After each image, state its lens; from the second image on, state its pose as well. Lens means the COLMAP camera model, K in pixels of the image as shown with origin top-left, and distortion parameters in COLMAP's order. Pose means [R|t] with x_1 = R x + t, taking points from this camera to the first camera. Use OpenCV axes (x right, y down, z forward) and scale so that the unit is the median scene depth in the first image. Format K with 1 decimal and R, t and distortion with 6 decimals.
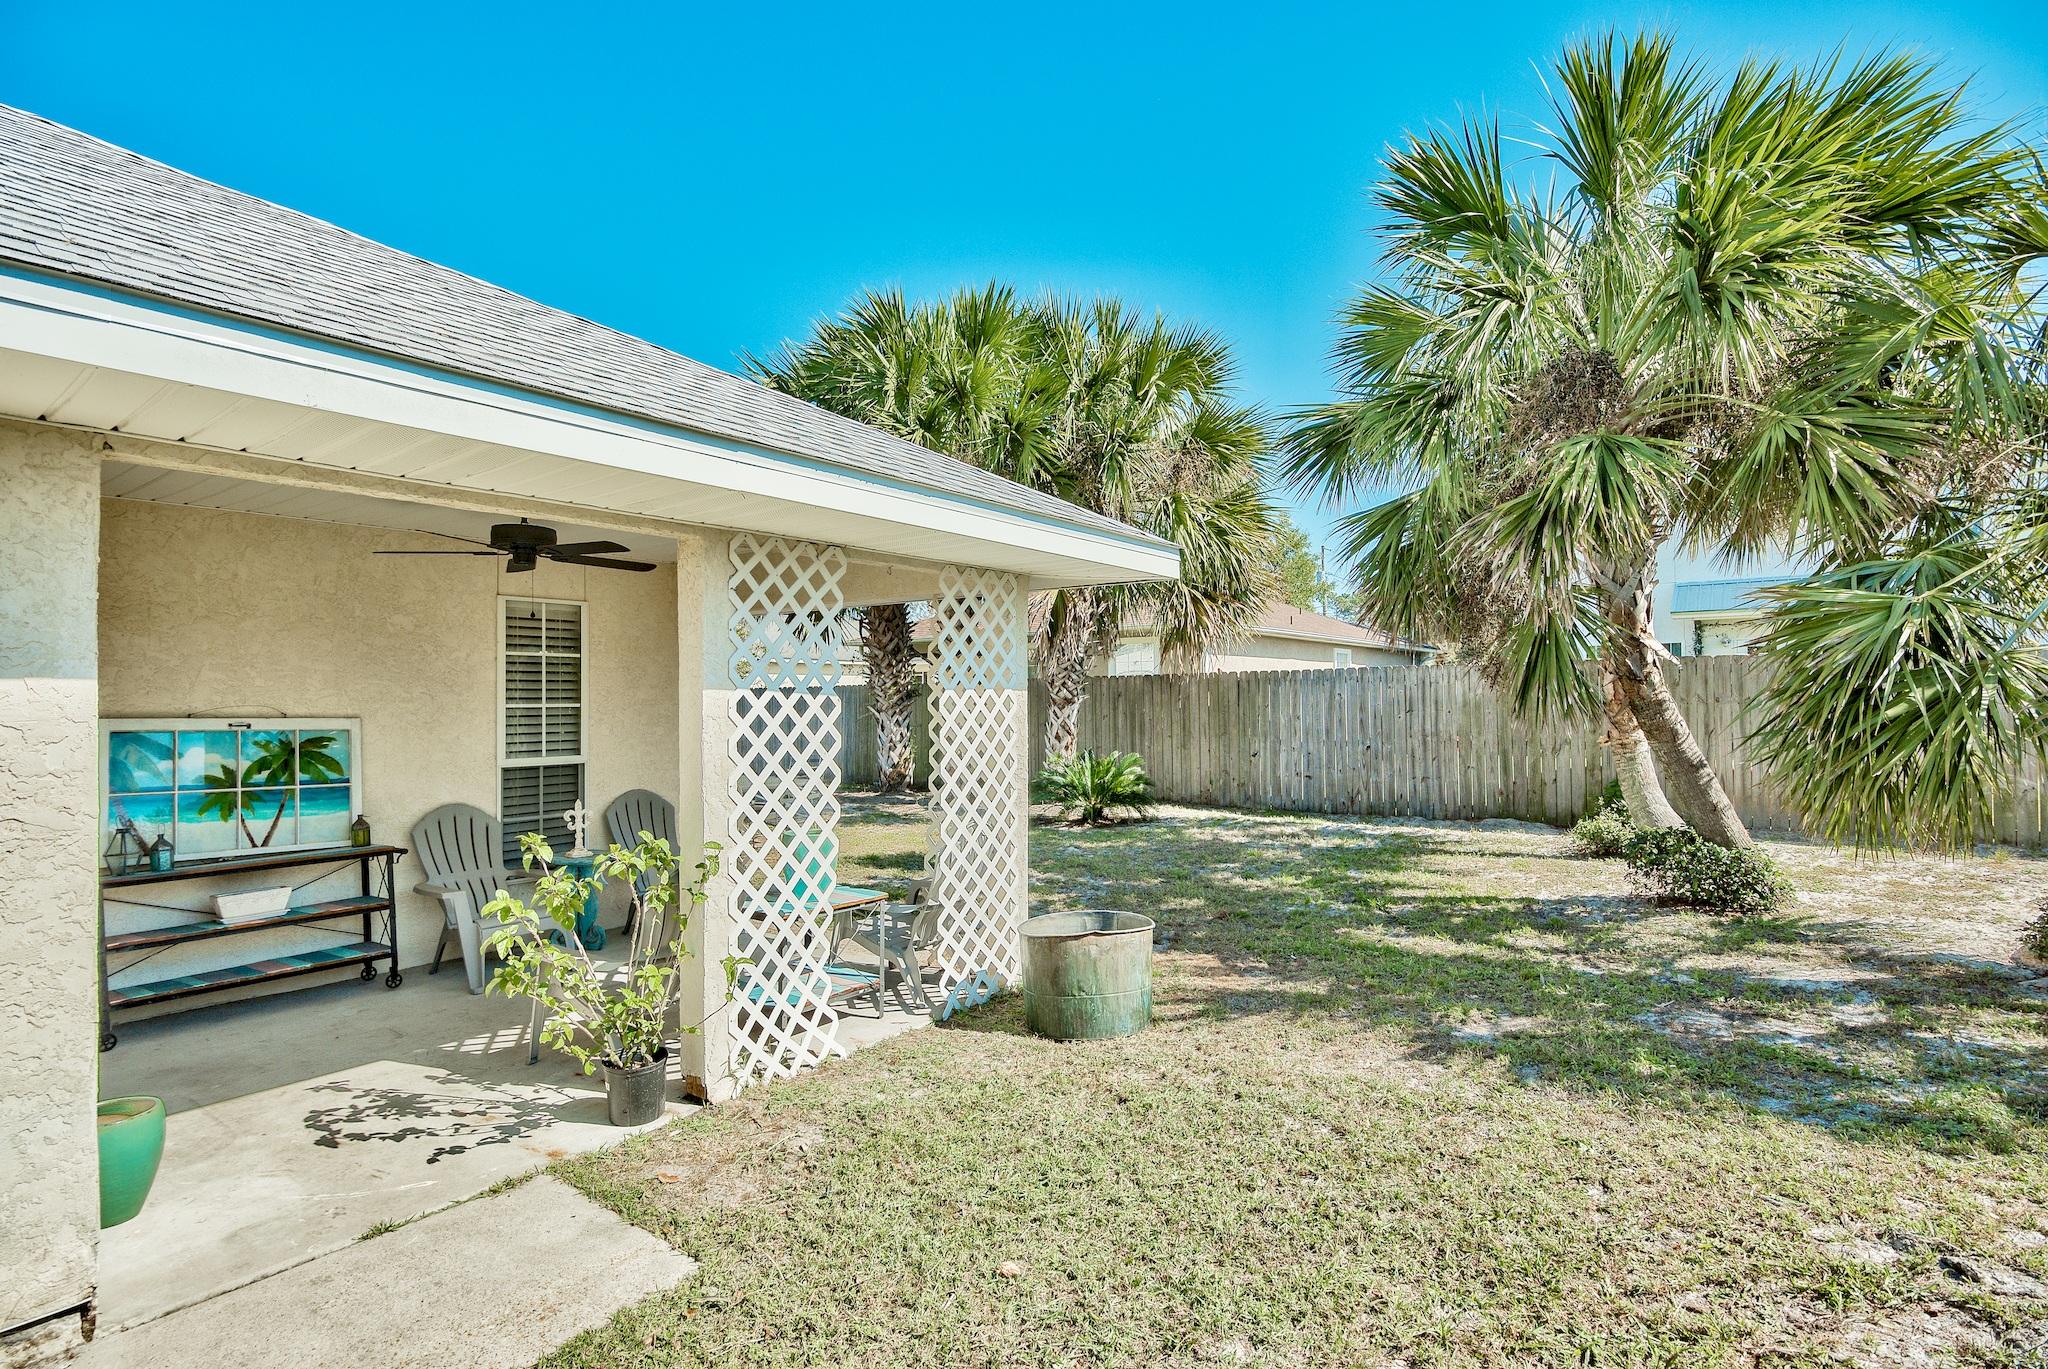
lens RADIAL K [[1018.5, 0, 1024.0], [0, 1018.5, 684.5], [0, 0, 1]] dist [-0.001890, -0.000026]
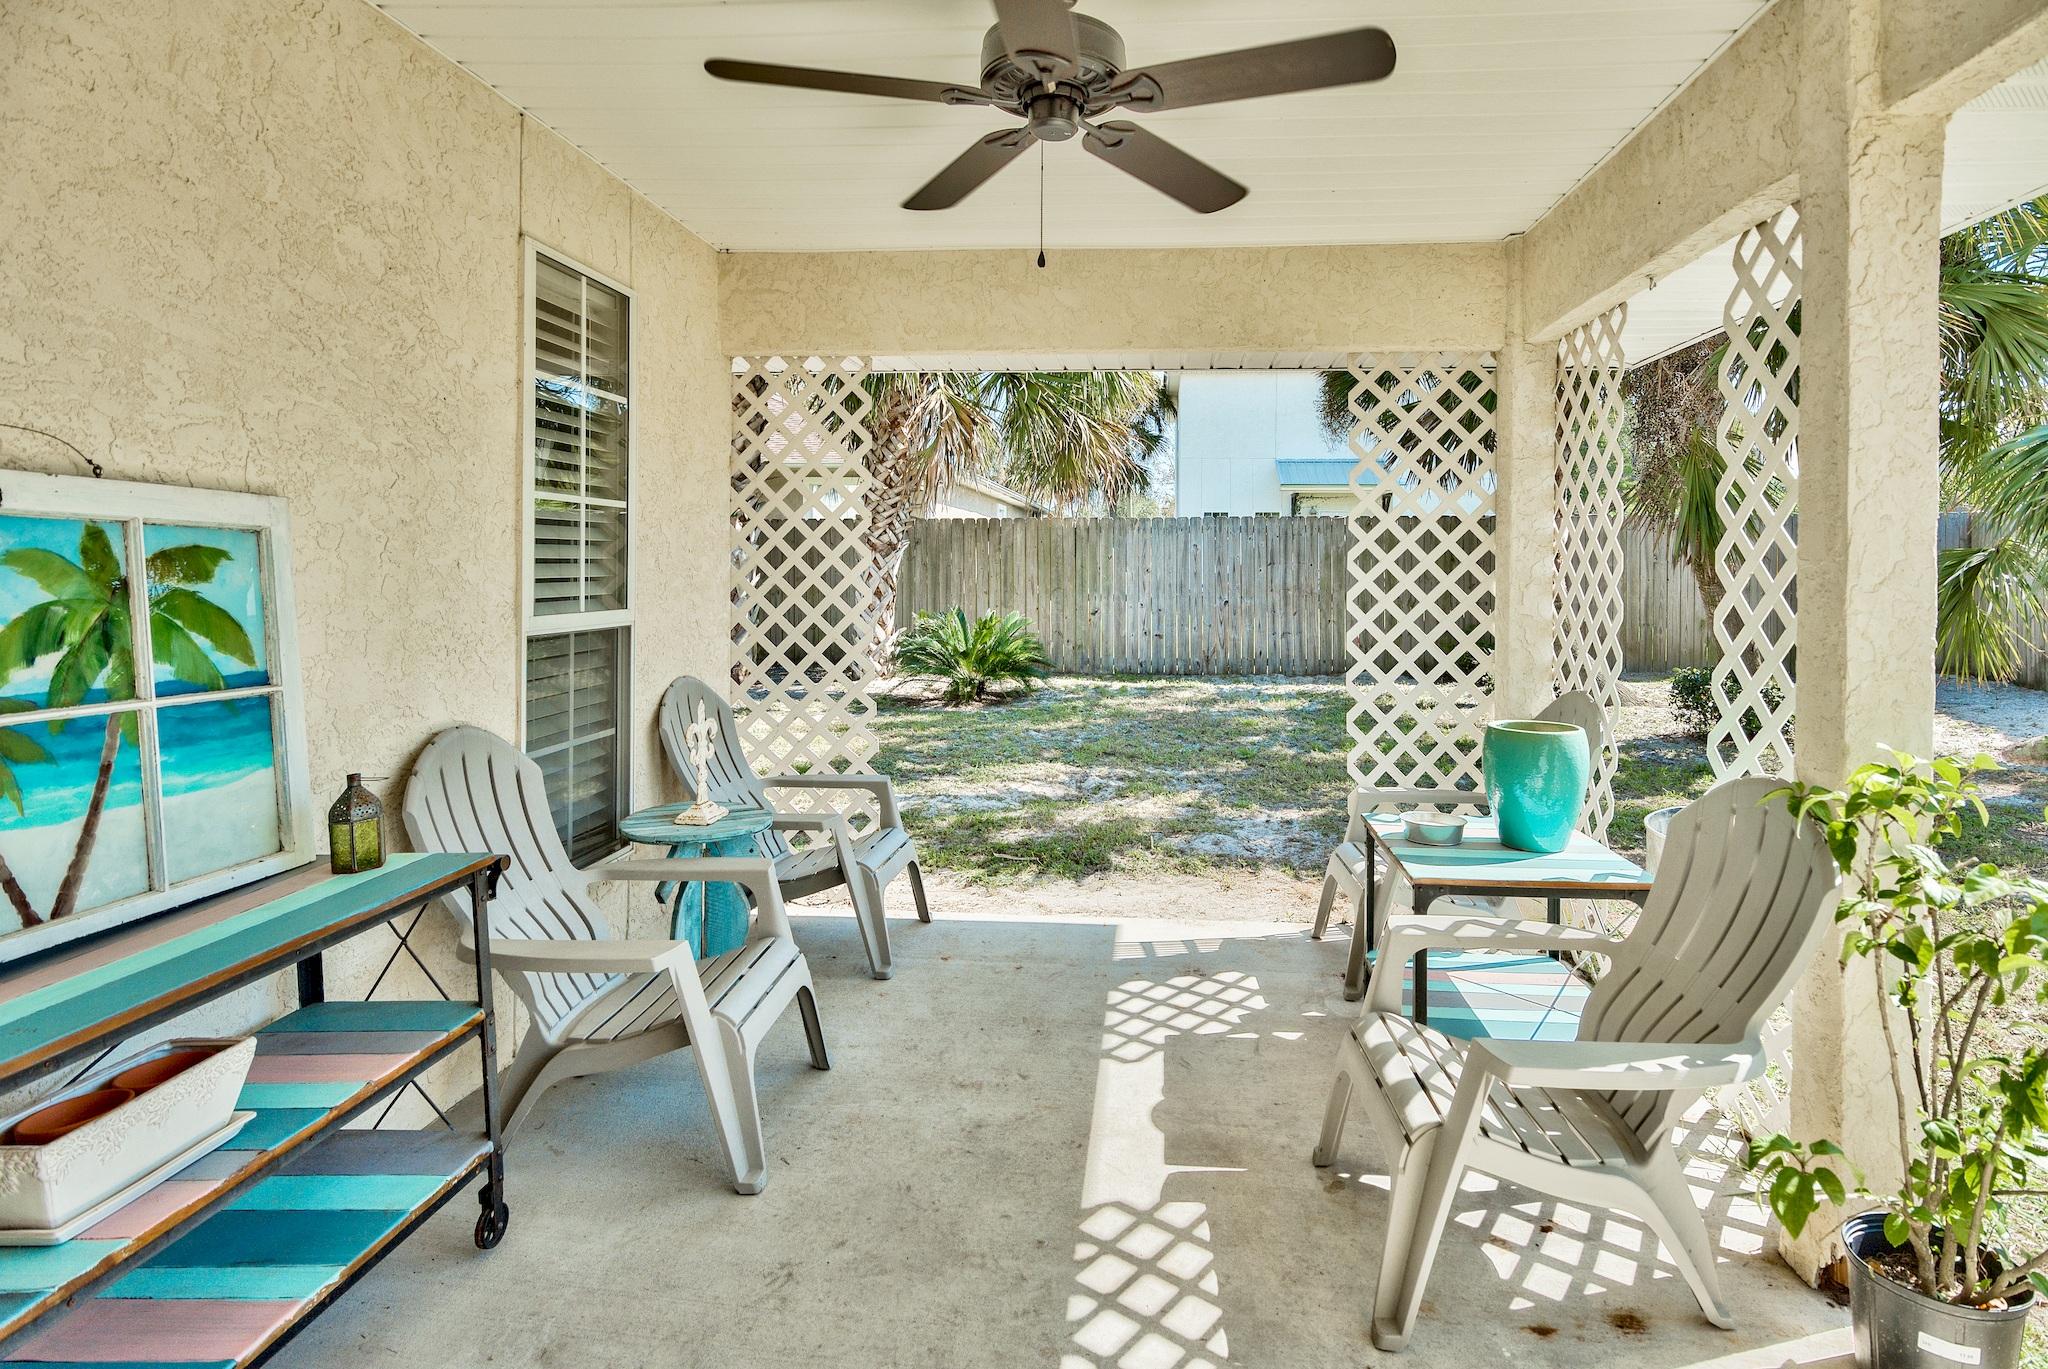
lens RADIAL K [[1050.0, 0, 1082.6], [0, 1050.0, 566.4], [0, 0, 1]] dist [-0.002075, 0.000153]
pose [[0.835962, 0.012562, 0.548644, -0.311418], [-0.020605, 0.999752, 0.008505, 0.023994], [-0.548400, -0.018415, 0.836013, 0.276814]]
